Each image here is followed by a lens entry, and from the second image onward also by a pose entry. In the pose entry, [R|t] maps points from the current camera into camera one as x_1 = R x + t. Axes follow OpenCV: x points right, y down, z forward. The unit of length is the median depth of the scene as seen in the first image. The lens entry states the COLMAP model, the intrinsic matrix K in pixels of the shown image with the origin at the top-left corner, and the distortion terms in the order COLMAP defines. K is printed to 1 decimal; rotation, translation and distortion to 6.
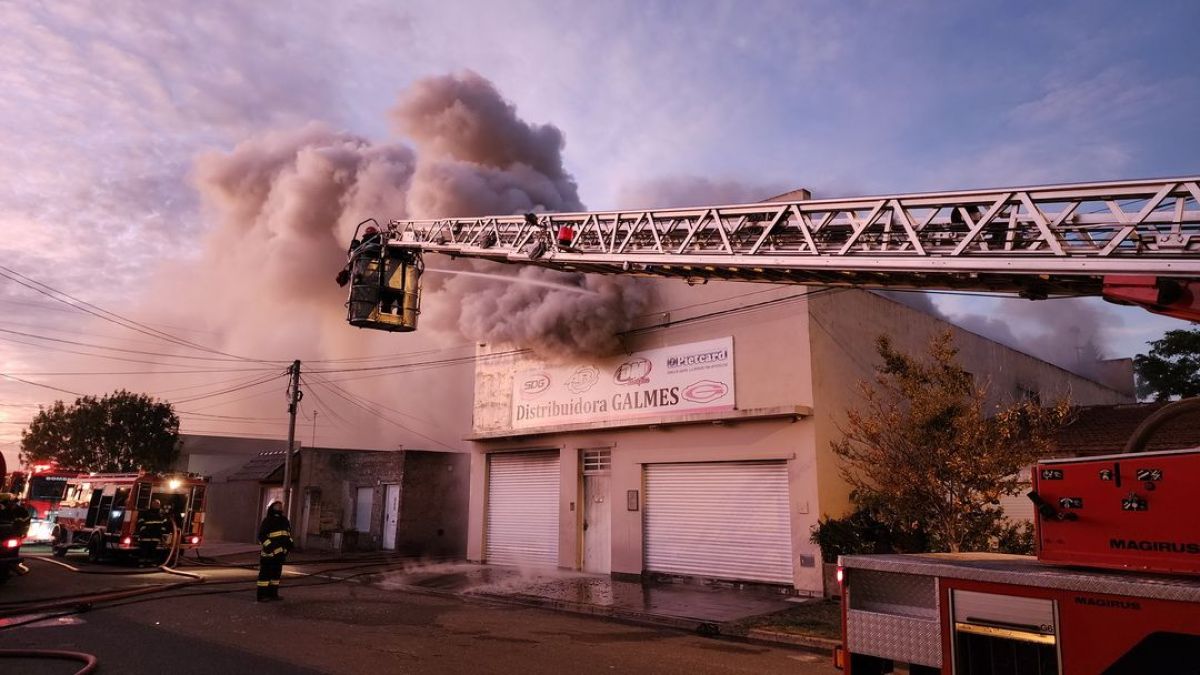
lens RADIAL K [[809.4, 0, 593.4], [0, 809.4, 330.1], [0, 0, 1]] dist [0.095762, -0.083295]
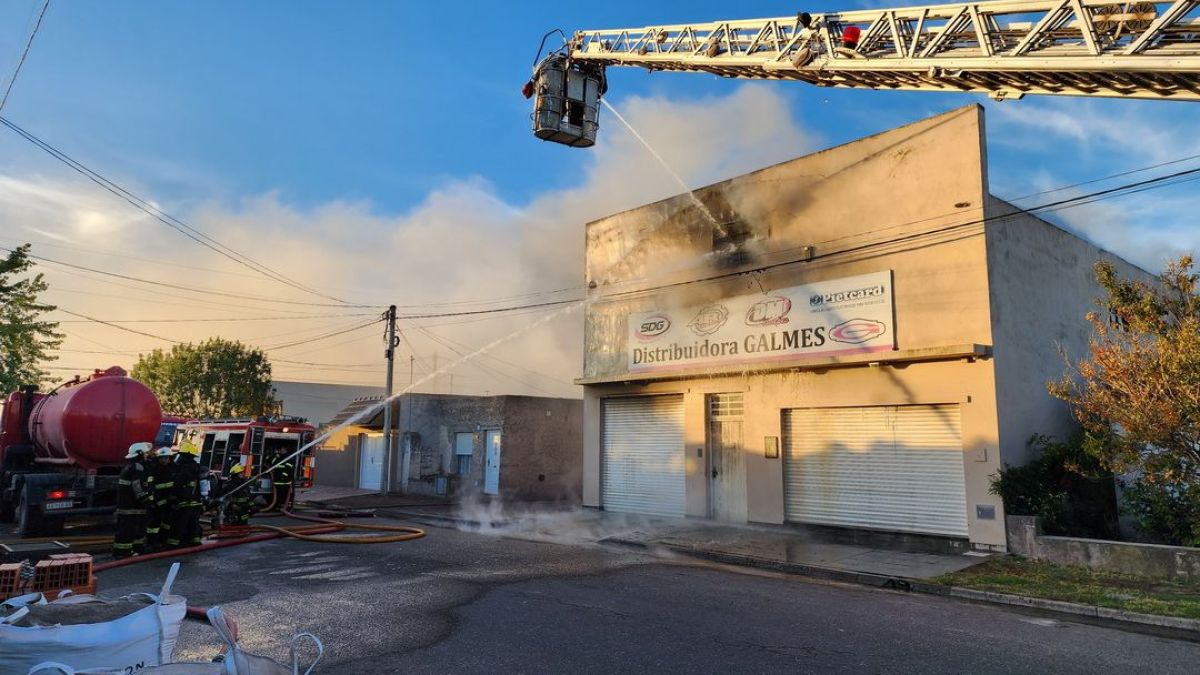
lens RADIAL K [[809.4, 0, 588.1], [0, 809.4, 336.1], [0, 0, 1]] dist [0.095762, -0.083295]
pose [[0.997812, -0.009557, -0.065425, -0.095743], [0.014235, 0.997345, 0.071415, 0.010087], [0.064568, -0.072190, 0.995299, 0.053333]]
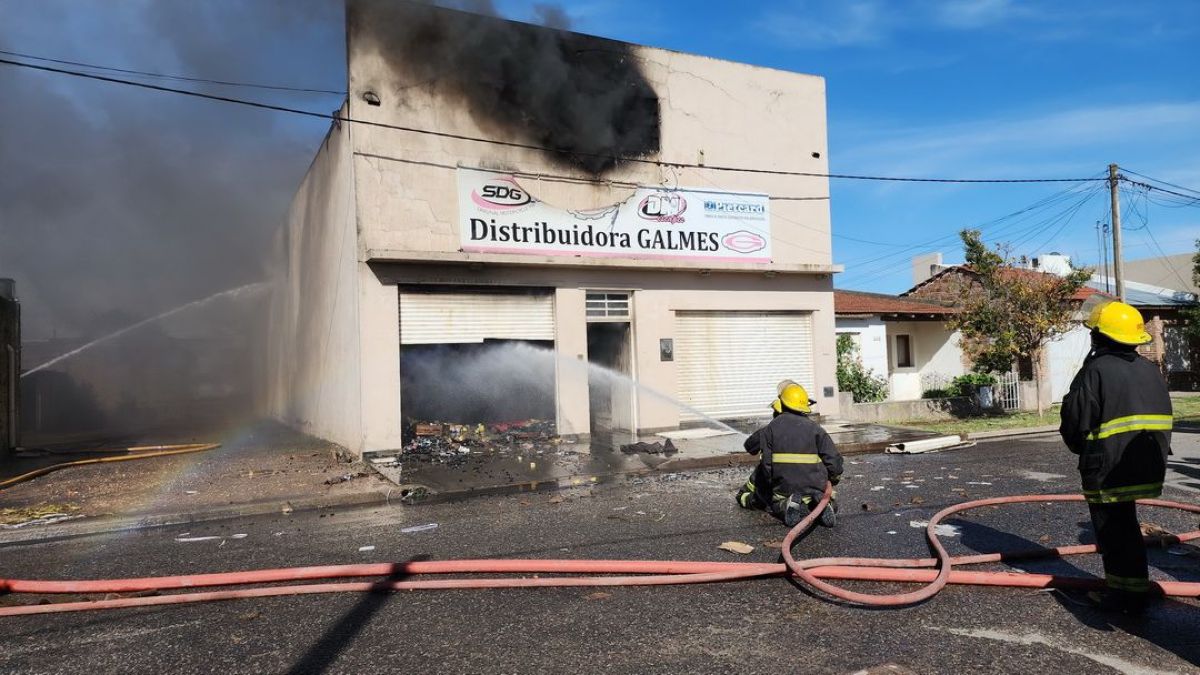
lens RADIAL K [[809.4, 0, 606.6], [0, 809.4, 340.5], [0, 0, 1]] dist [0.095762, -0.083295]
pose [[0.293342, 0.009841, 0.955957, -0.794502], [-0.162142, 0.985972, 0.039604, 0.166939], [-0.942157, -0.166618, 0.290823, 0.767831]]
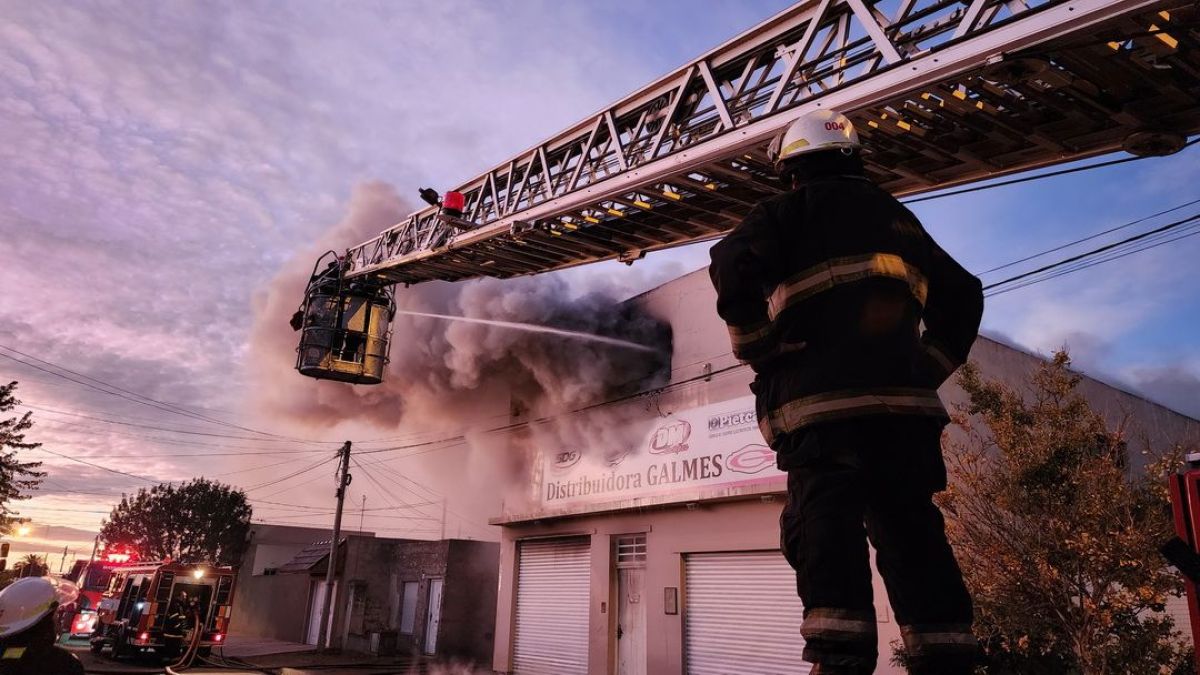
lens RADIAL K [[809.4, 0, 584.5], [0, 809.4, 330.9], [0, 0, 1]] dist [0.095762, -0.083295]
pose [[0.986981, -0.031046, -0.157814, 0.095204], [0.012286, 0.992880, -0.118485, 0.040215], [0.160369, 0.115003, 0.980335, 0.166459]]
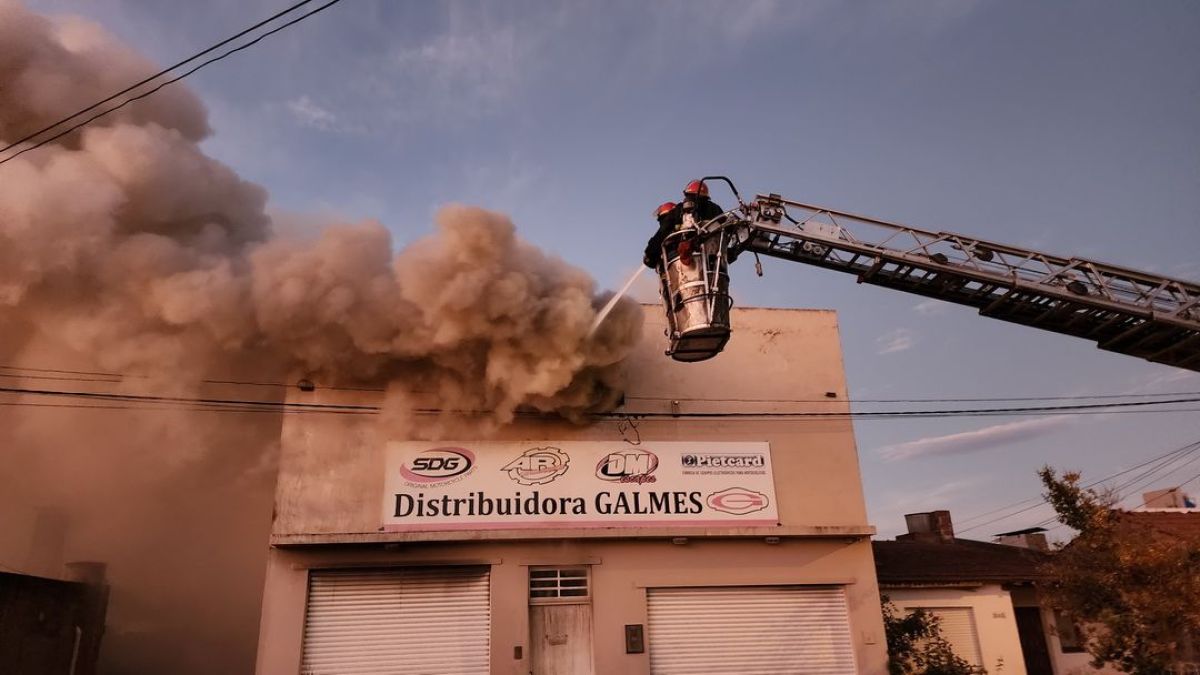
lens RADIAL K [[809.4, 0, 598.1], [0, 809.4, 326.0], [0, 0, 1]] dist [0.095762, -0.083295]
pose [[0.583174, 0.257300, 0.770523, -0.604453], [-0.132227, 0.965930, -0.222476, 0.098595], [-0.801514, 0.027858, 0.597327, 0.539661]]
